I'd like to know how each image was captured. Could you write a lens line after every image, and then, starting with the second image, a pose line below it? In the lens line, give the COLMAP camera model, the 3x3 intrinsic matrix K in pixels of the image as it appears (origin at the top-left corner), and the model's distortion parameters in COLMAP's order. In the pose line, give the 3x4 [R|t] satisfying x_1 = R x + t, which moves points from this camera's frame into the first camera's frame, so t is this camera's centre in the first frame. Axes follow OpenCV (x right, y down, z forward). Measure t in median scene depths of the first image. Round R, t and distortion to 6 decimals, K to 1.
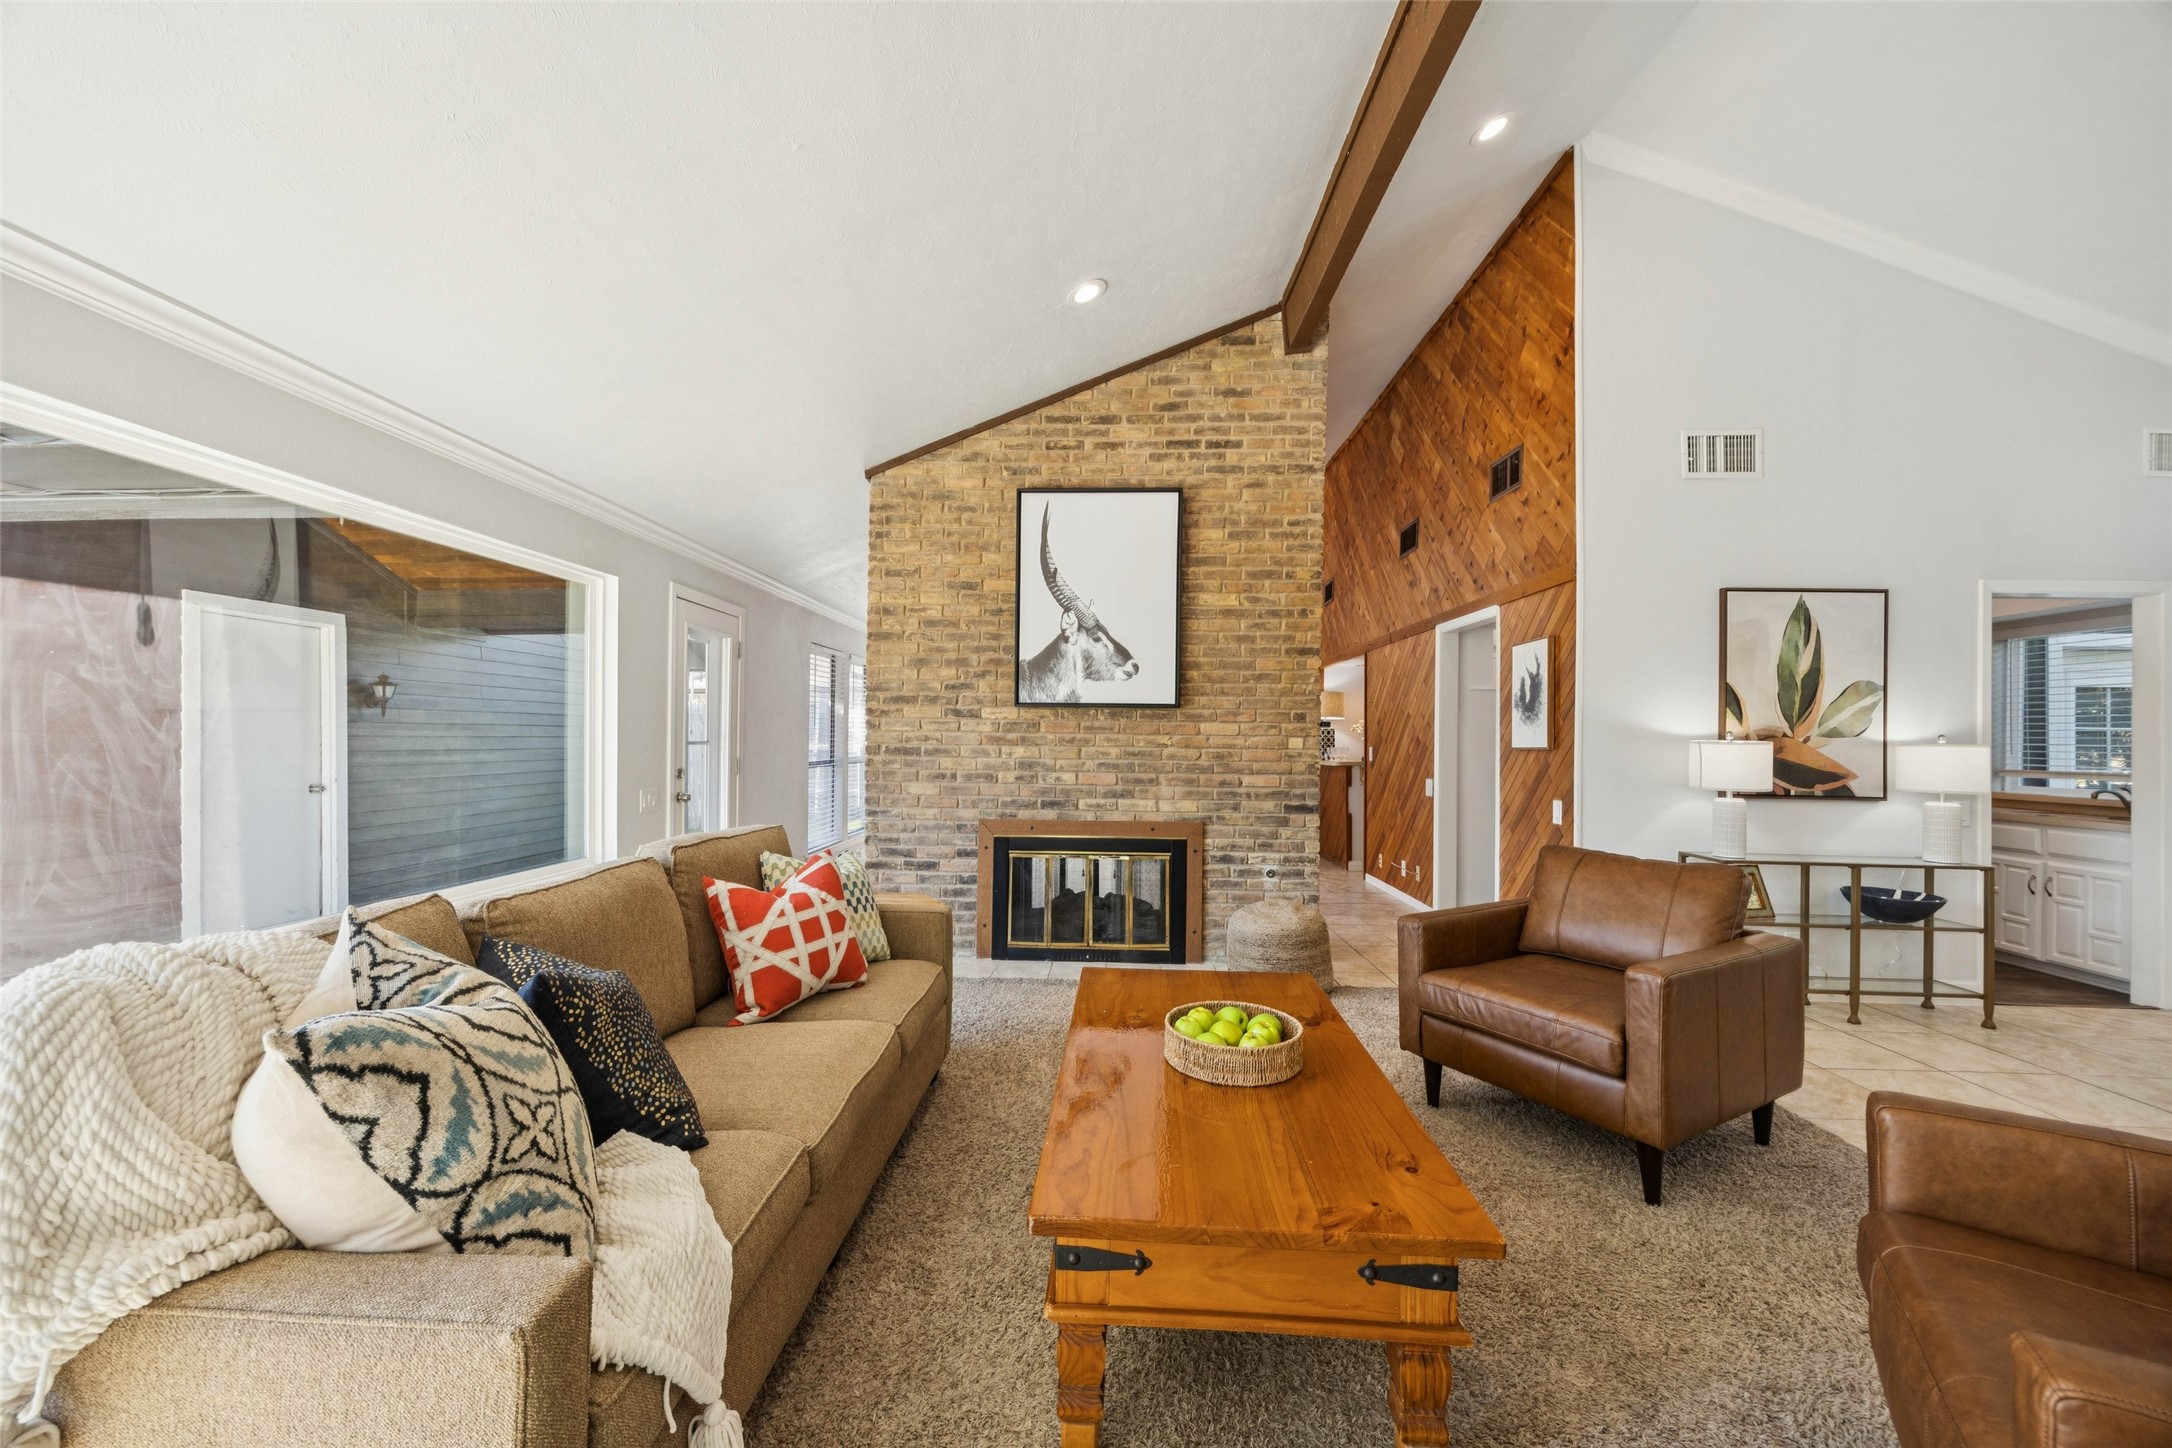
lens RADIAL K [[830.5, 0, 1076.2], [0, 830.5, 738.8], [0, 0, 1]] dist [-0.001656, 0.000078]
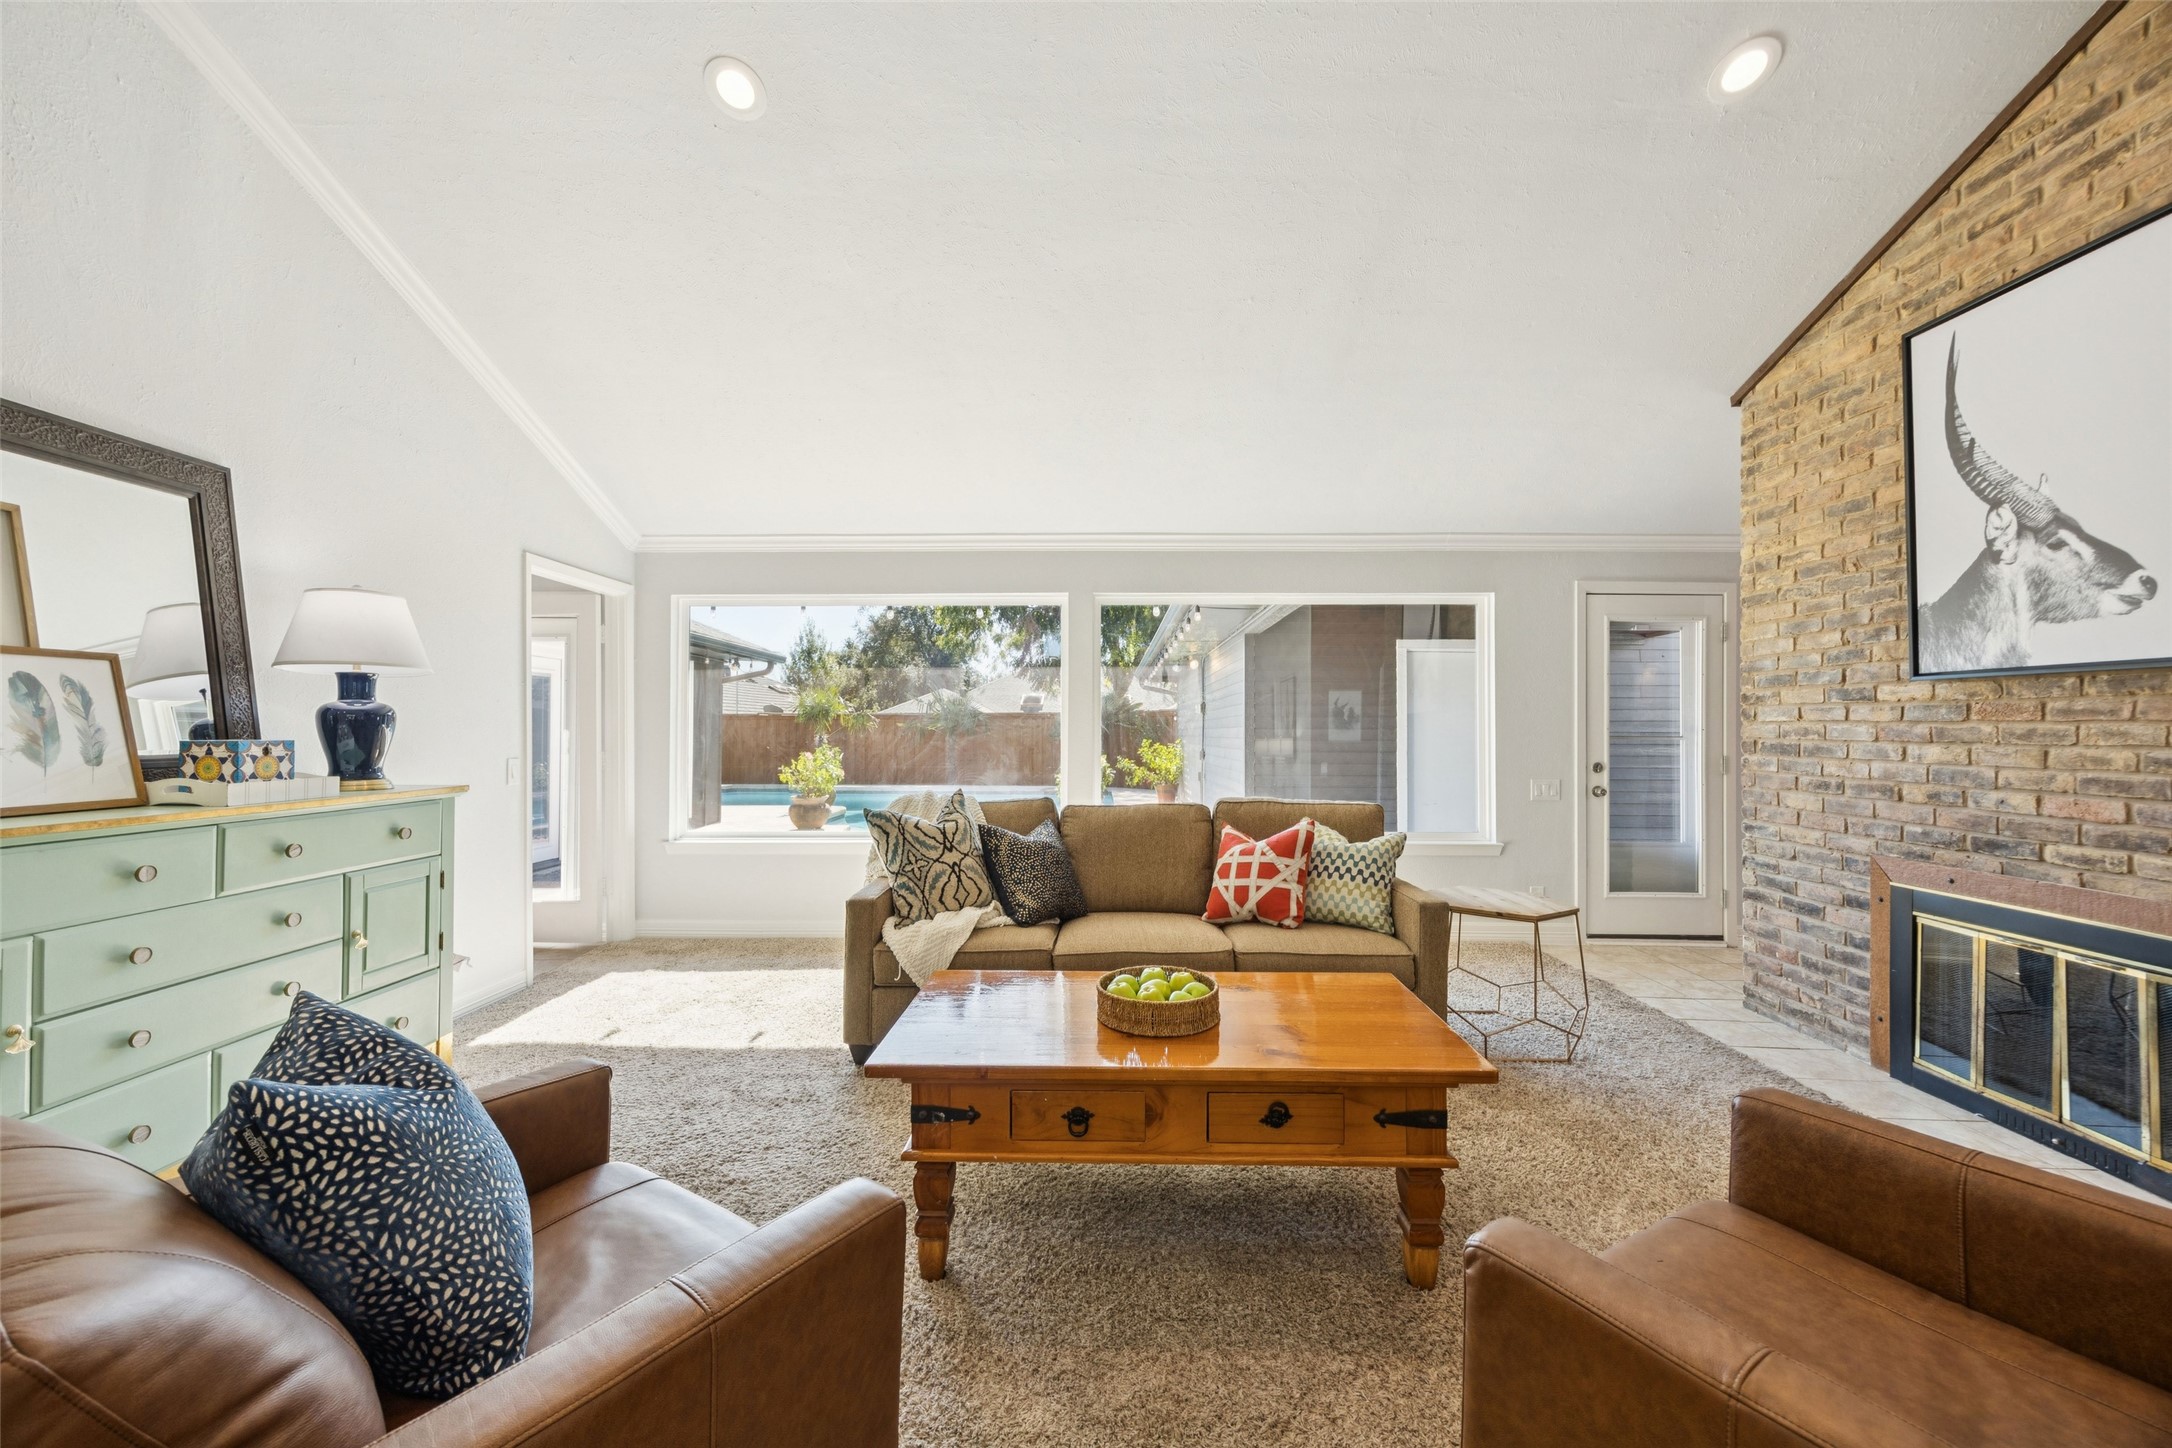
lens RADIAL K [[830.5, 0, 1082.5], [0, 830.5, 721.7], [0, 0, 1]] dist [-0.001656, 0.000078]
pose [[0.027705, -0.014925, -0.999505, 0.526511], [-0.004942, 0.999874, -0.015067, 0.004391], [0.999604, 0.005357, 0.027627, 0.355535]]
